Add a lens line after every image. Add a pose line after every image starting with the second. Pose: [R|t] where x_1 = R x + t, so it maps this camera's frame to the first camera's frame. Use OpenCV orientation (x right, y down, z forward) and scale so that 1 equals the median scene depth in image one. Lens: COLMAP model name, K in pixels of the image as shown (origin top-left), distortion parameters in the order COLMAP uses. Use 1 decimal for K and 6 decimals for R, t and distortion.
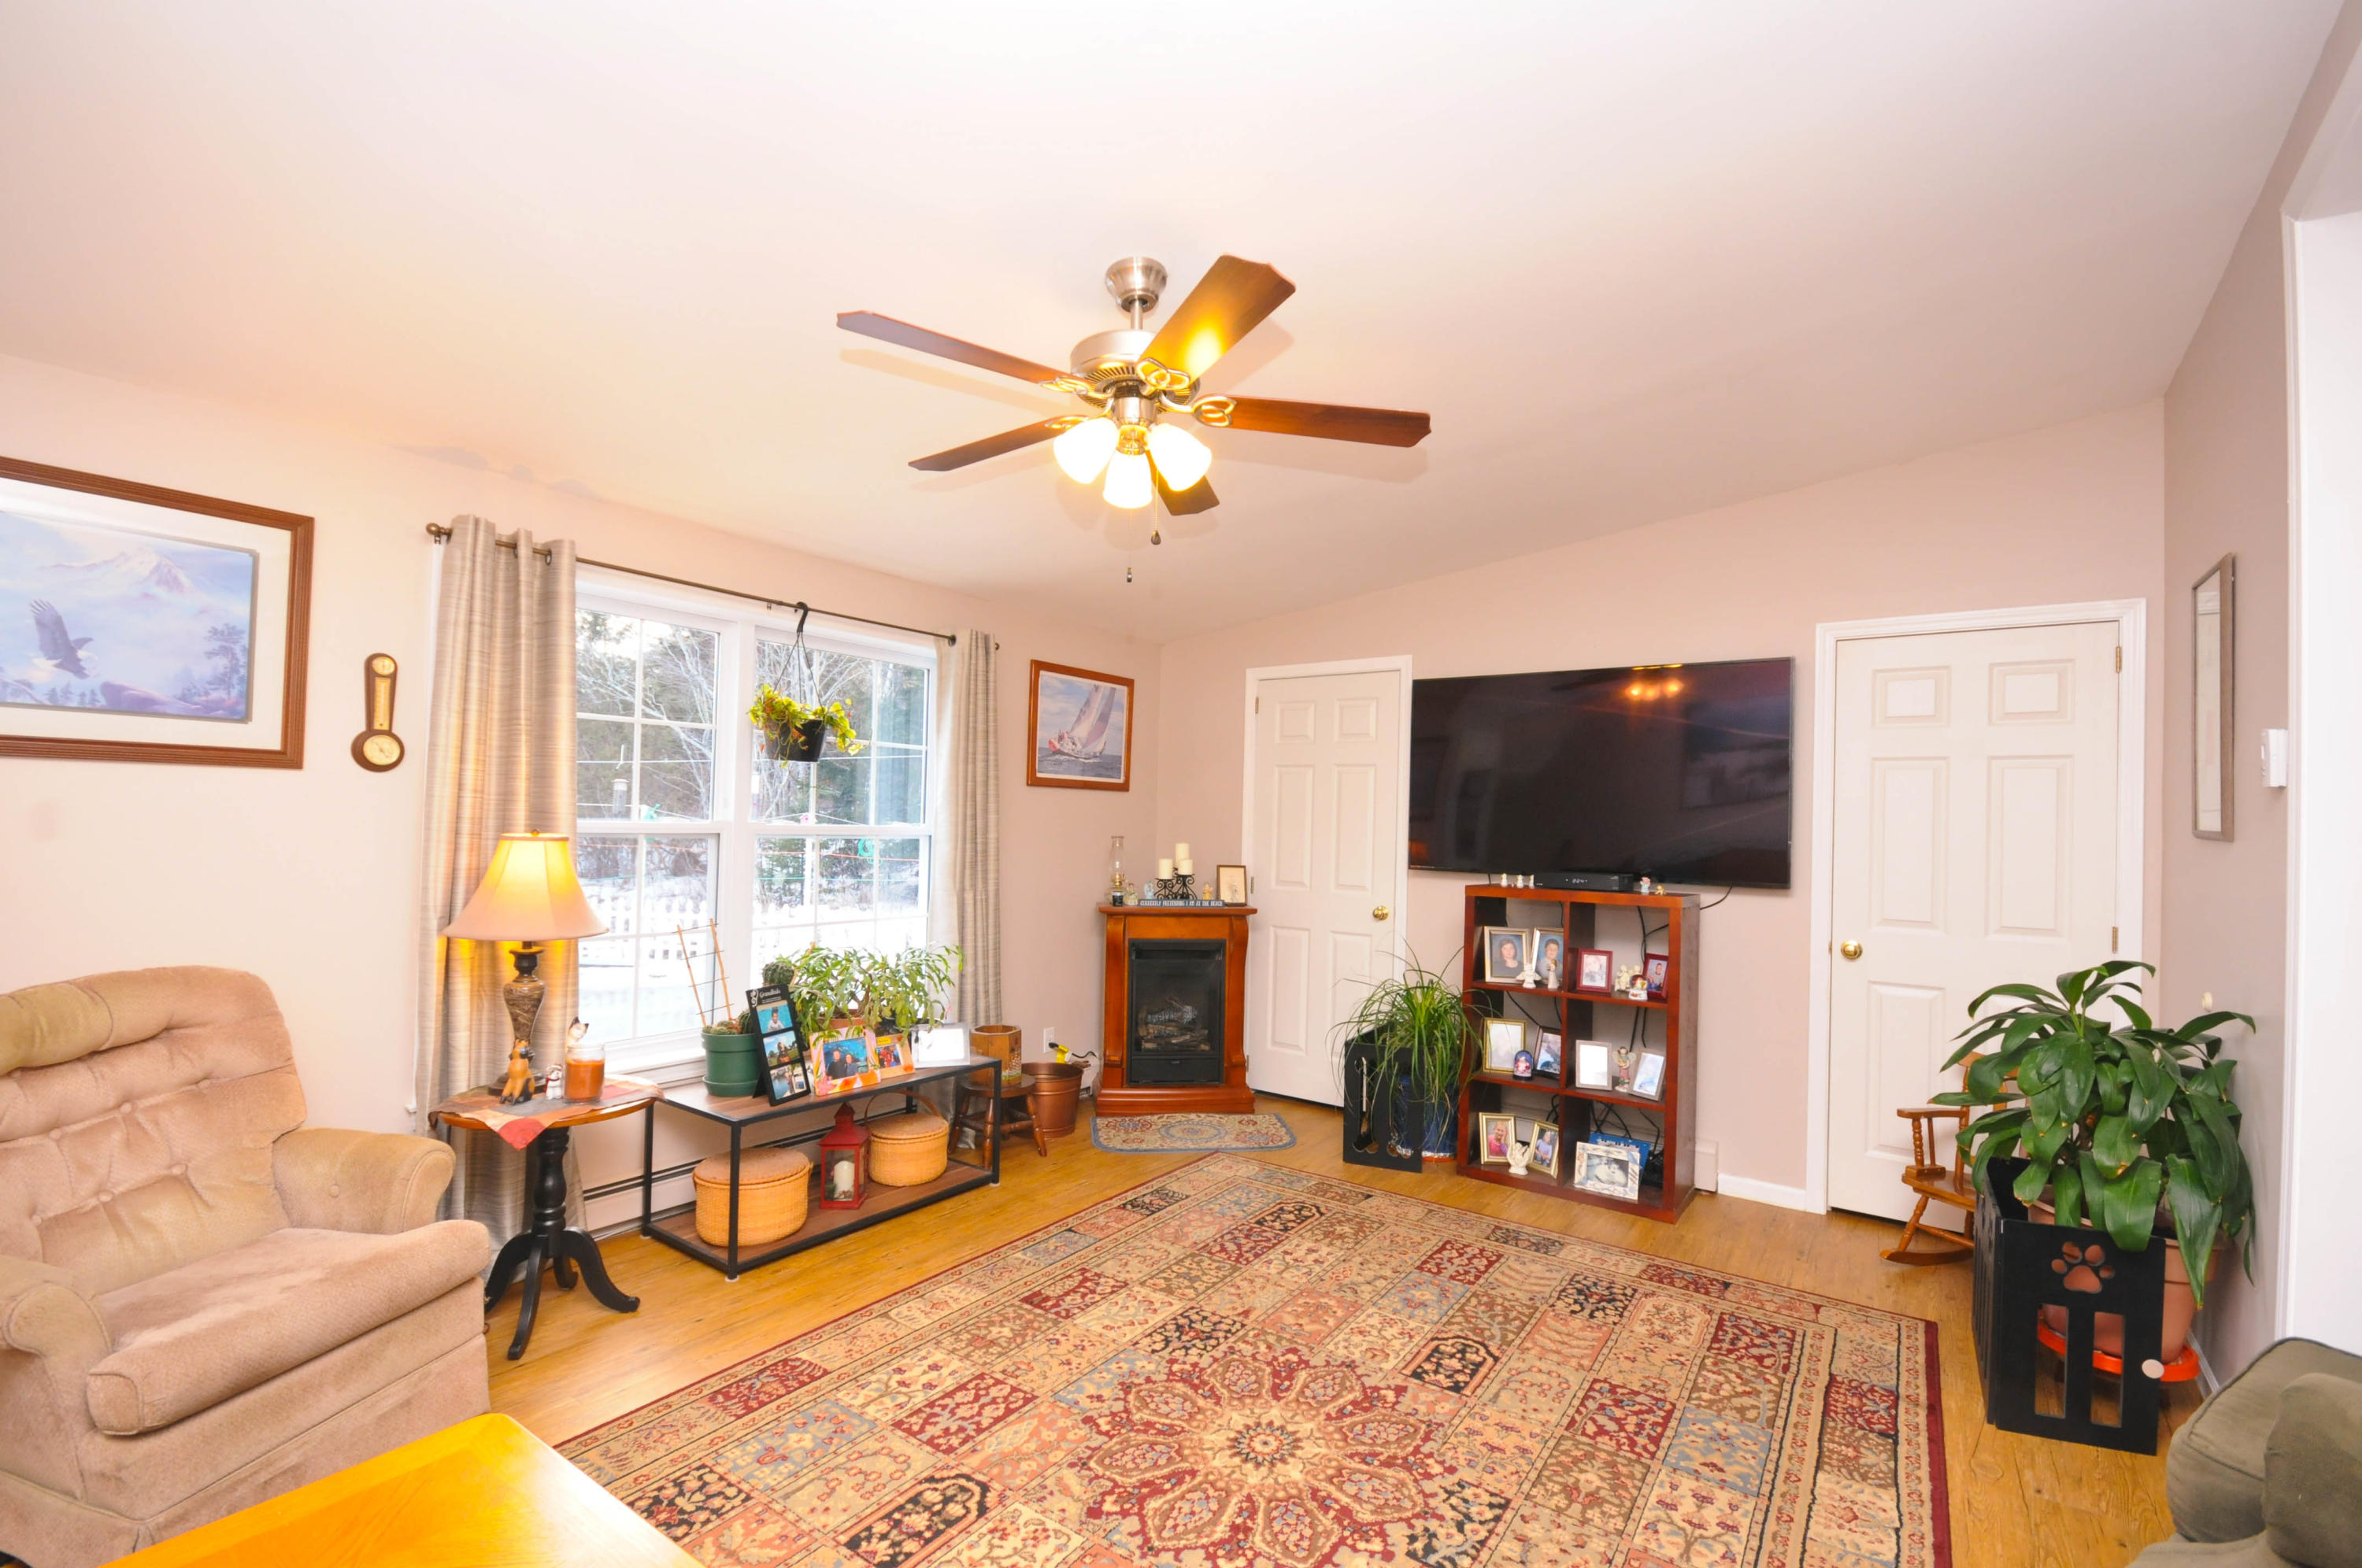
lens RADIAL K [[1022.0, 0, 1177.2], [0, 1022.0, 784.3], [0, 0, 1]] dist [-0.014935, -0.003602]
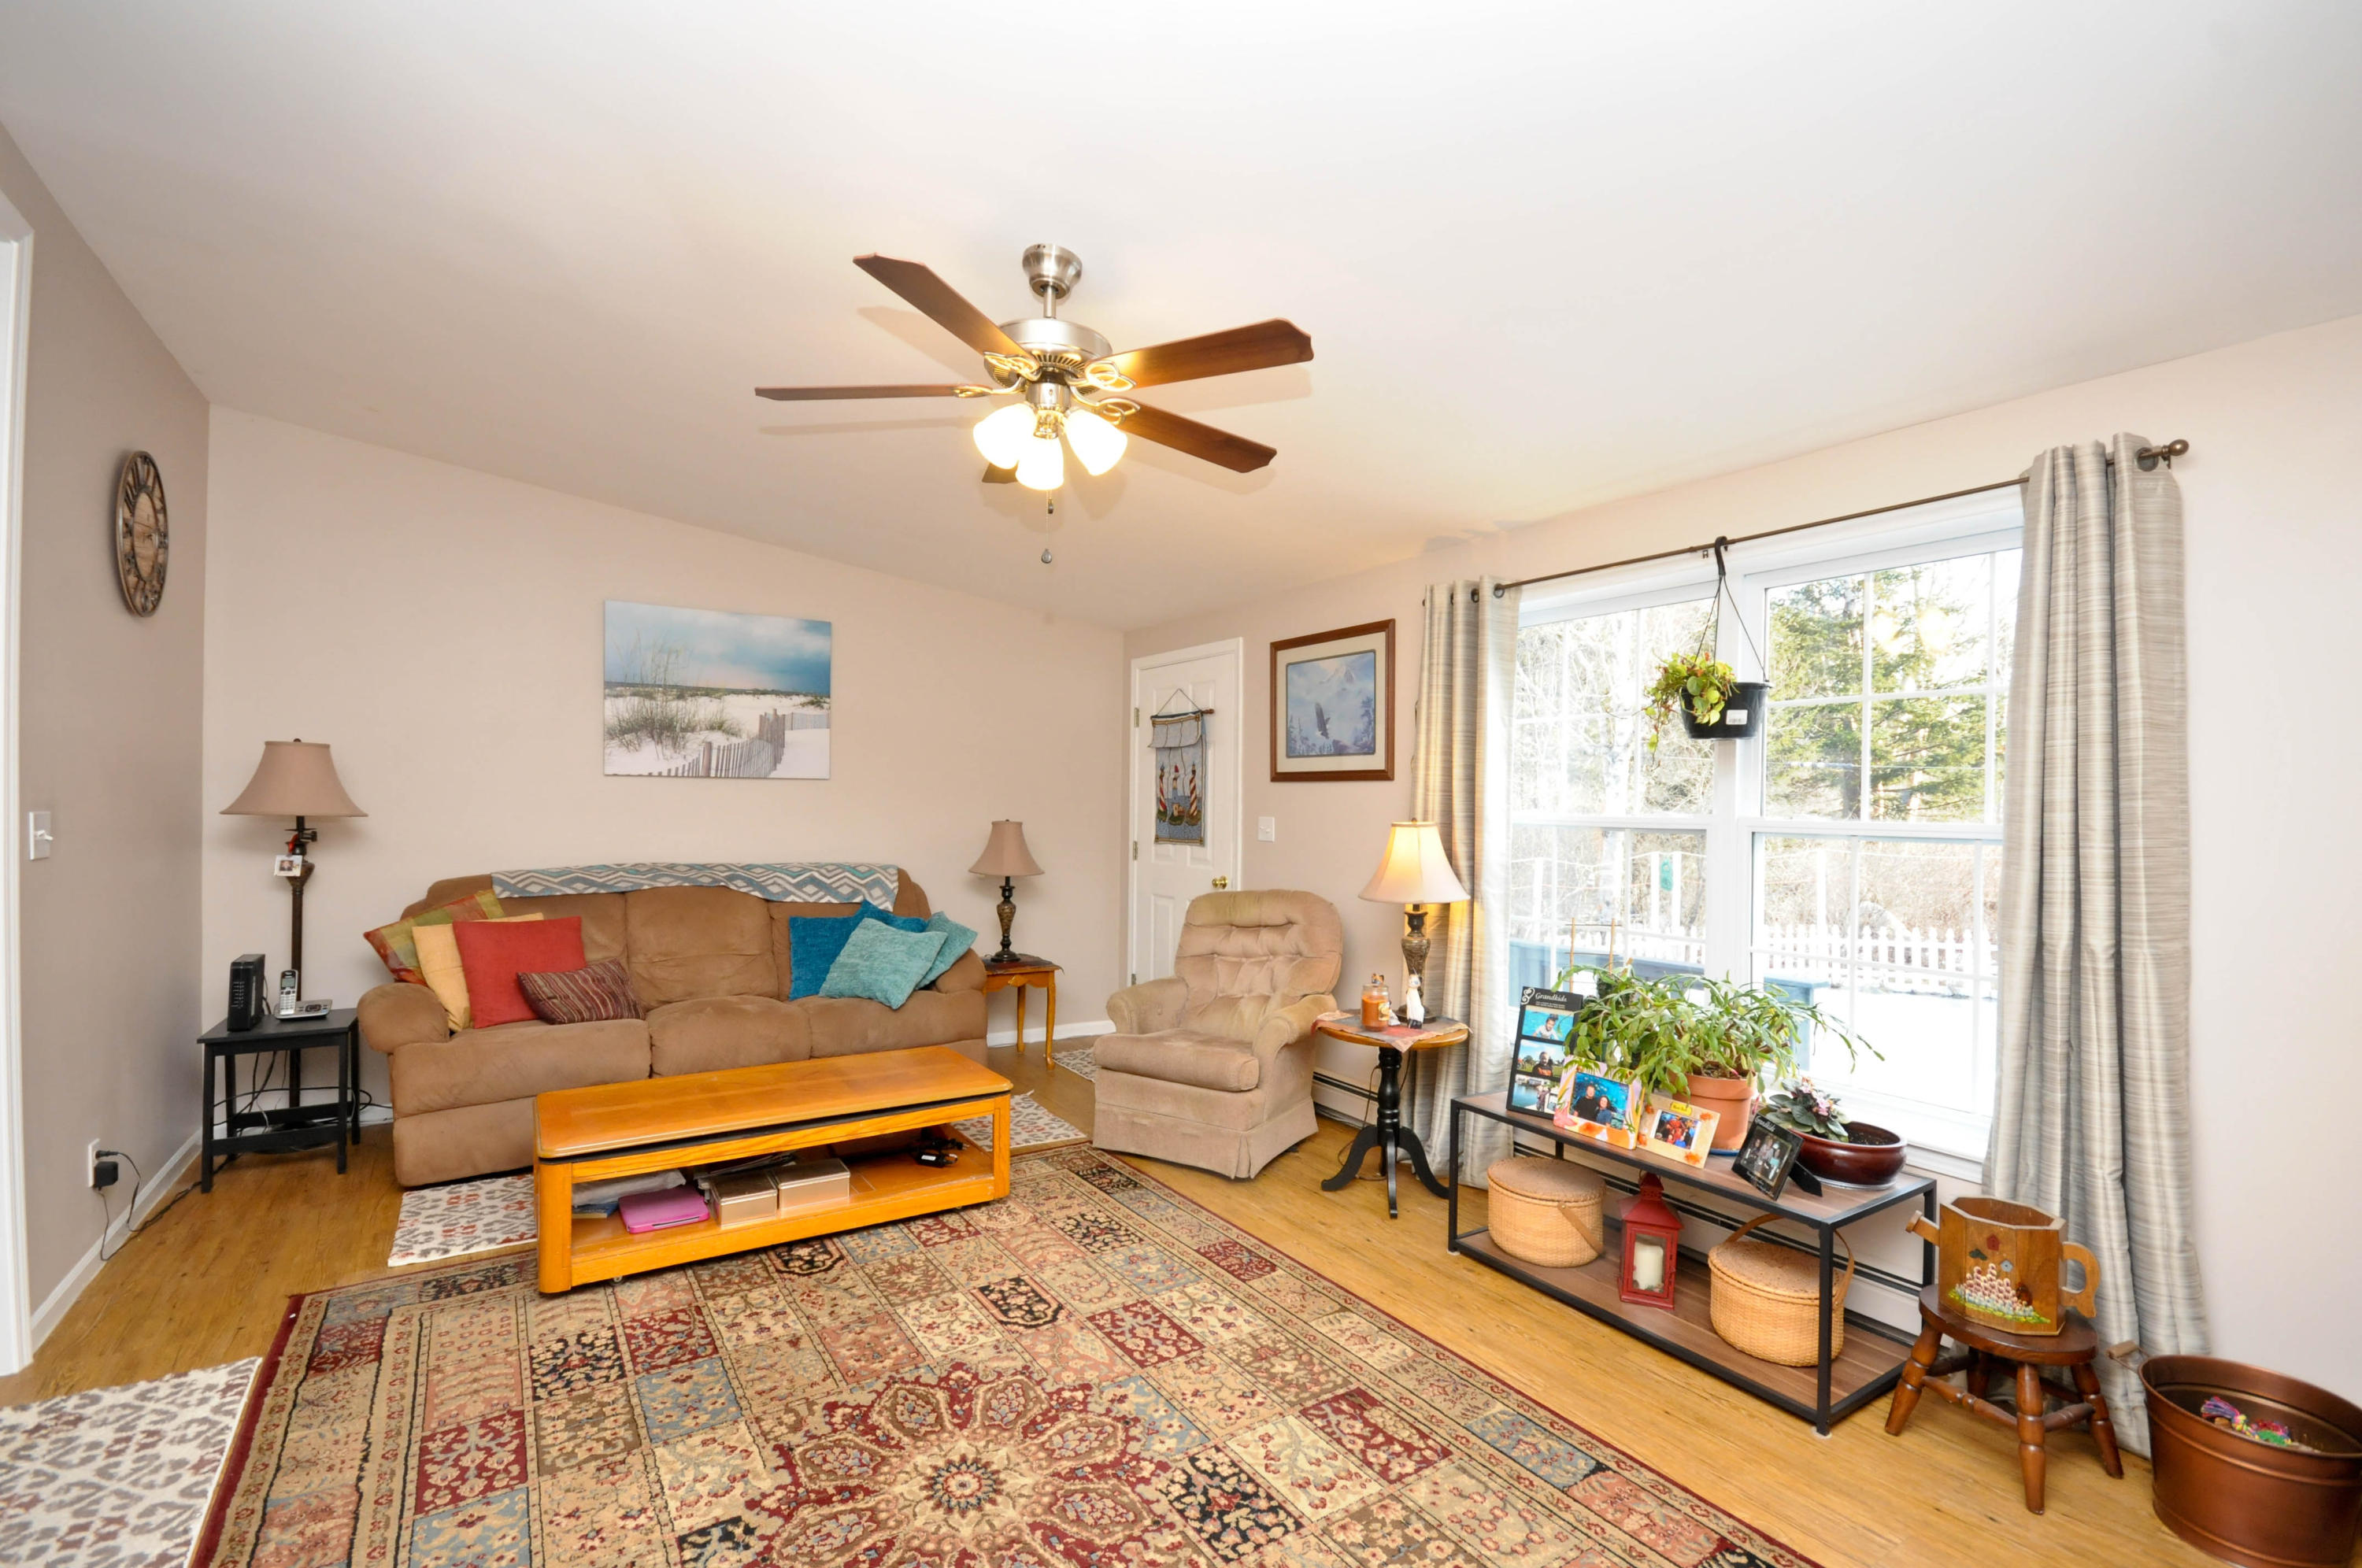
lens RADIAL K [[1022.0, 0, 1179.6], [0, 1022.0, 798.4], [0, 0, 1]] dist [-0.014935, -0.003602]
pose [[-0.358095, -0.031645, -0.933149, 0.892470], [0.011244, 0.999207, -0.038200, 0.085176], [0.933617, -0.024171, -0.357456, 1.551991]]
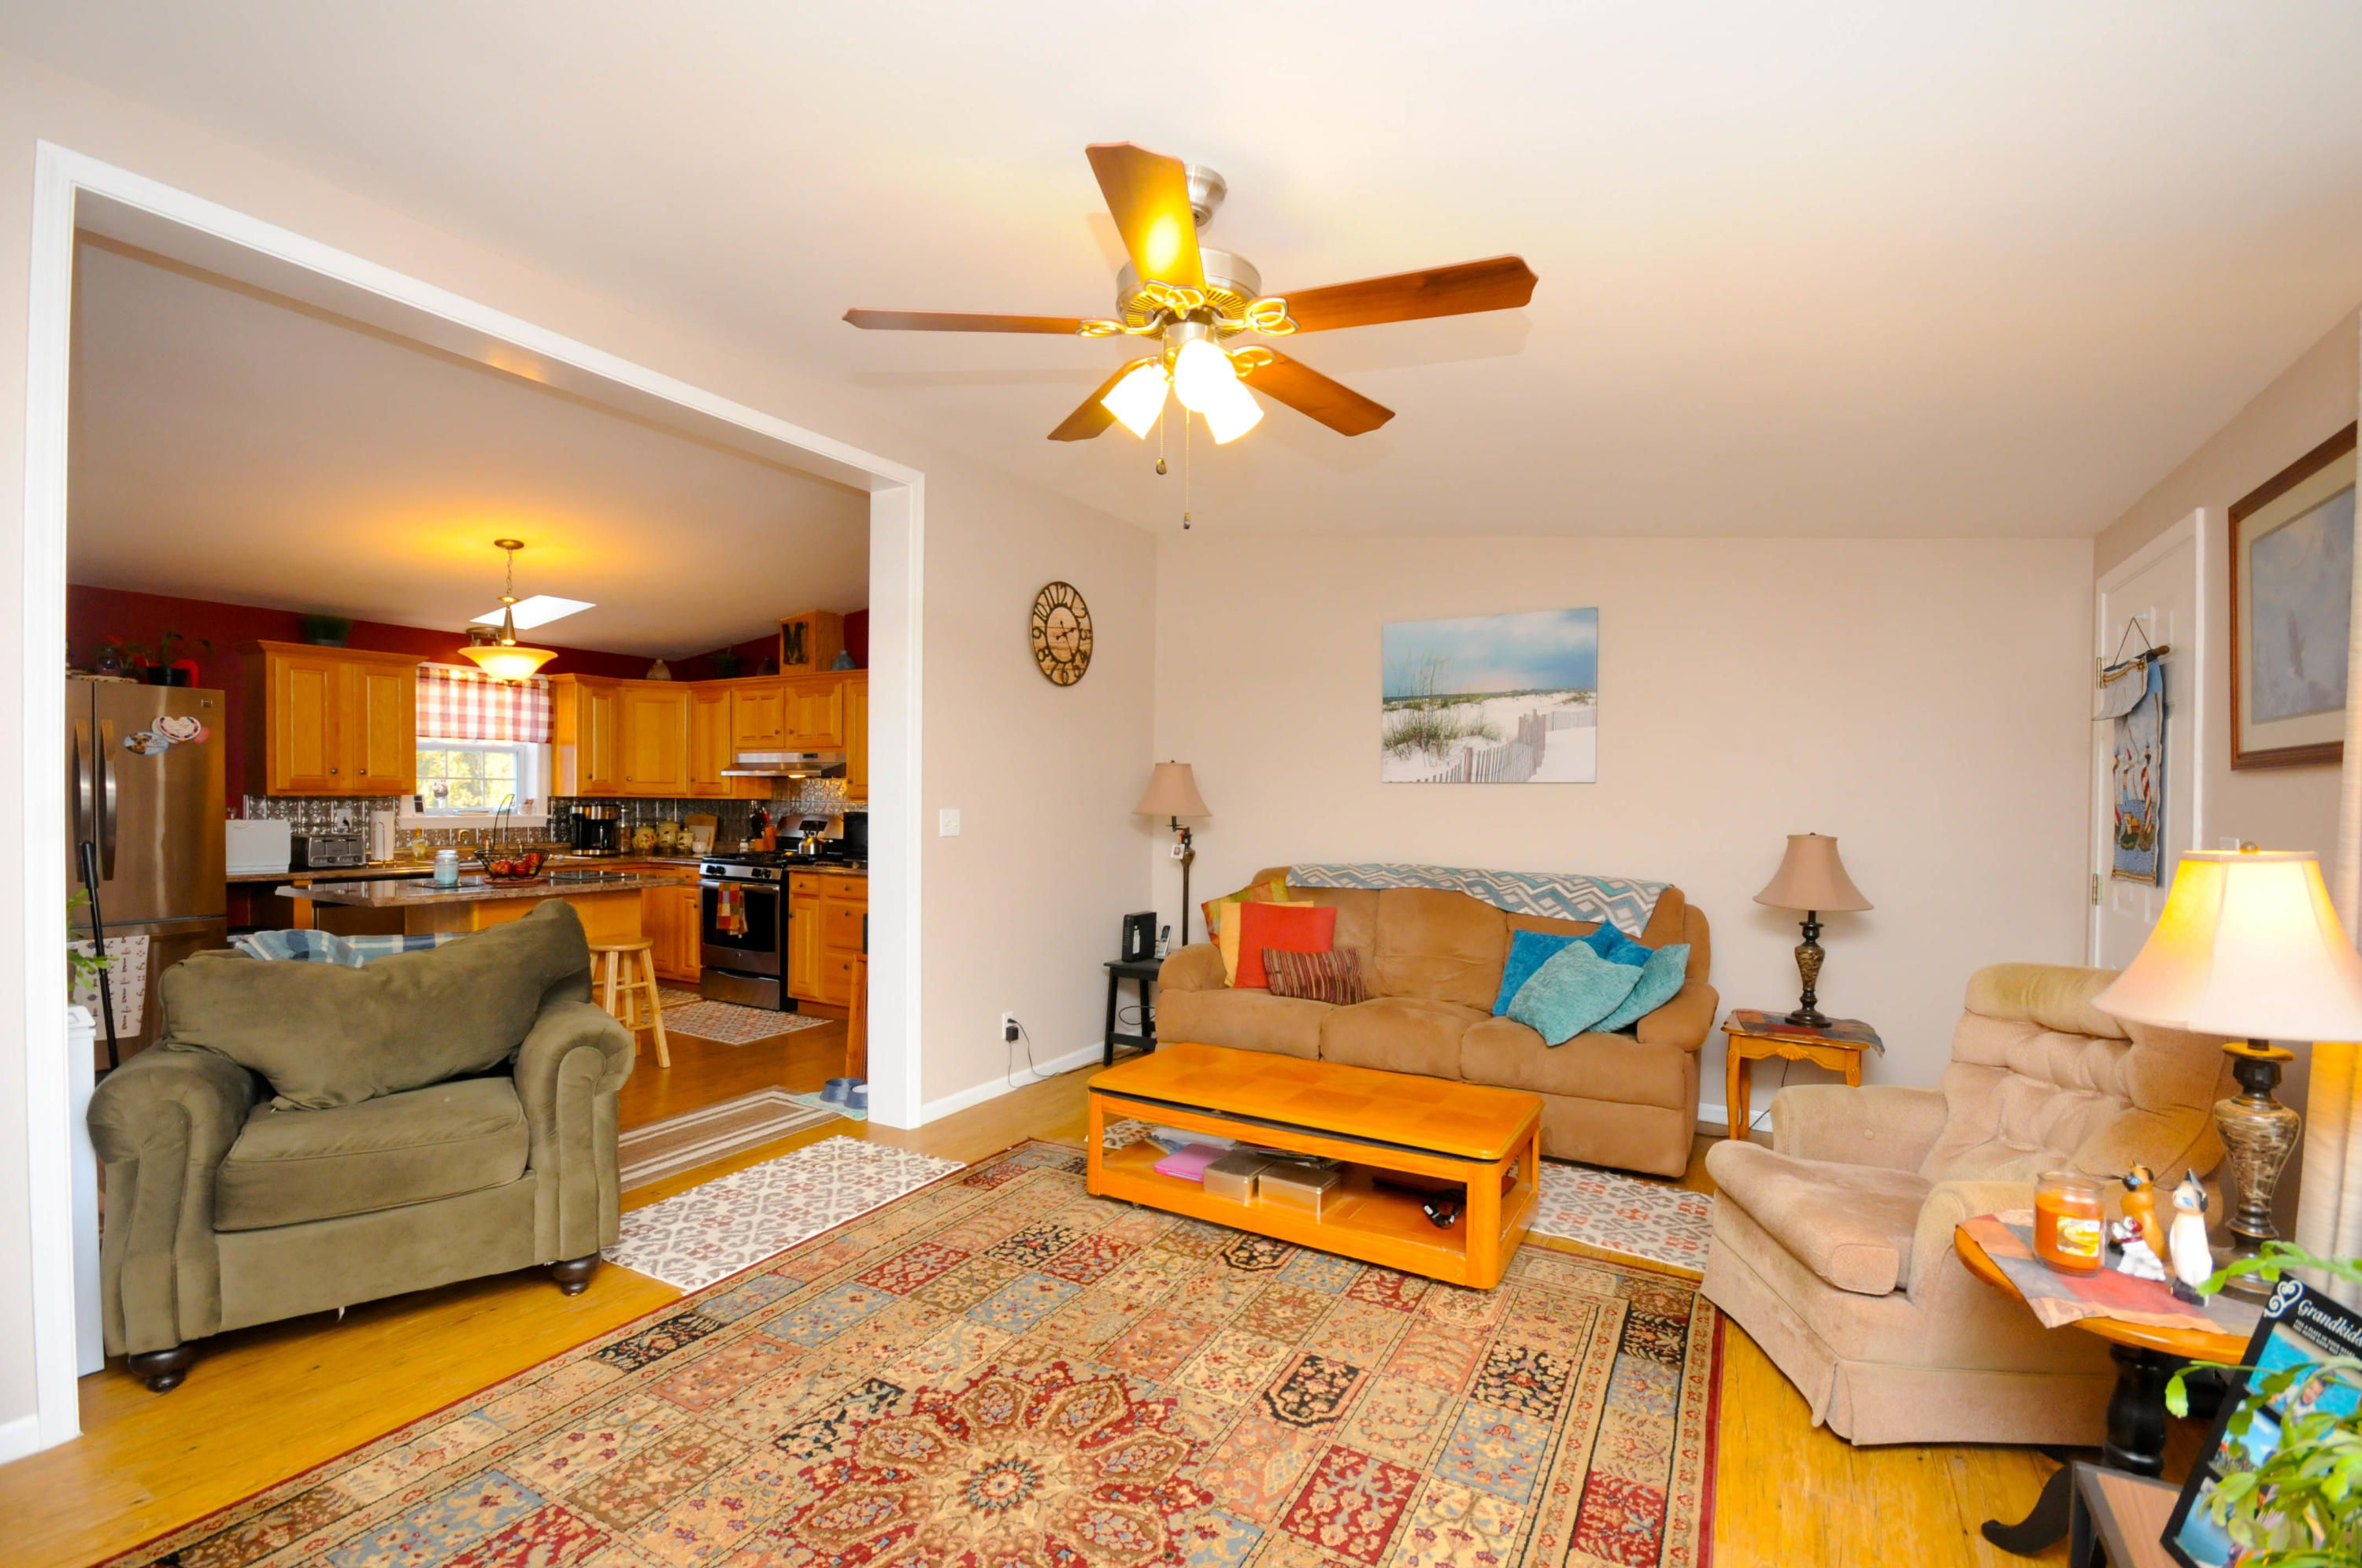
lens RADIAL K [[1022.0, 0, 1171.6], [0, 1022.0, 799.5], [0, 0, 1]] dist [-0.014935, -0.003602]
pose [[-0.994472, -0.035619, -0.098771, 0.048575], [-0.032410, 0.998899, -0.033909, 0.076710], [0.099871, -0.030521, -0.994532, 1.970497]]
